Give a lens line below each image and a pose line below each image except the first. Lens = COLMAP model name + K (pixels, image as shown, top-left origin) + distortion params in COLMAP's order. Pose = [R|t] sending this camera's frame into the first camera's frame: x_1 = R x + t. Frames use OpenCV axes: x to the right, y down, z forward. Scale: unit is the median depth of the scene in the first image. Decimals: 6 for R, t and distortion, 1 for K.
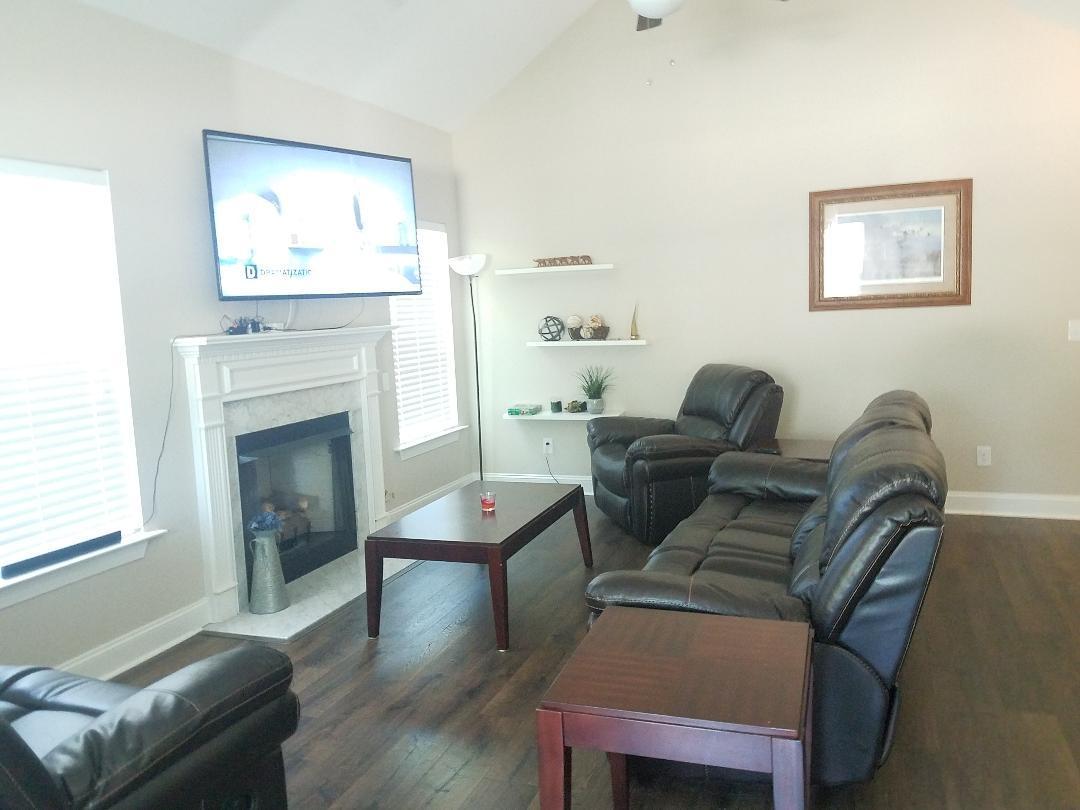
lens RADIAL K [[826.7, 0, 540.0], [0, 826.7, 405.0], [0, 0, 1]] dist [0.007620, -0.003845]
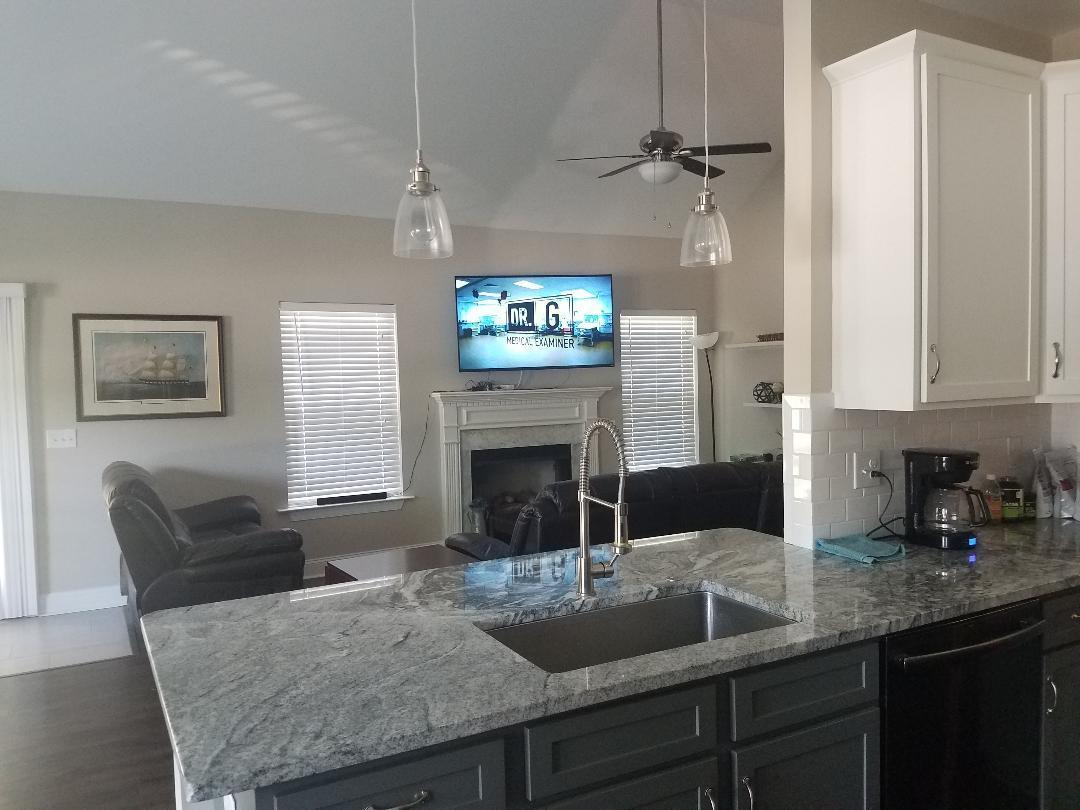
lens RADIAL K [[826.7, 0, 540.0], [0, 826.7, 405.0], [0, 0, 1]] dist [0.007620, -0.003845]
pose [[0.747406, 0.052801, -0.662266, 0.837793], [-0.085504, 0.996192, -0.017072, -0.037918], [0.658843, 0.069386, 0.749074, -0.176033]]
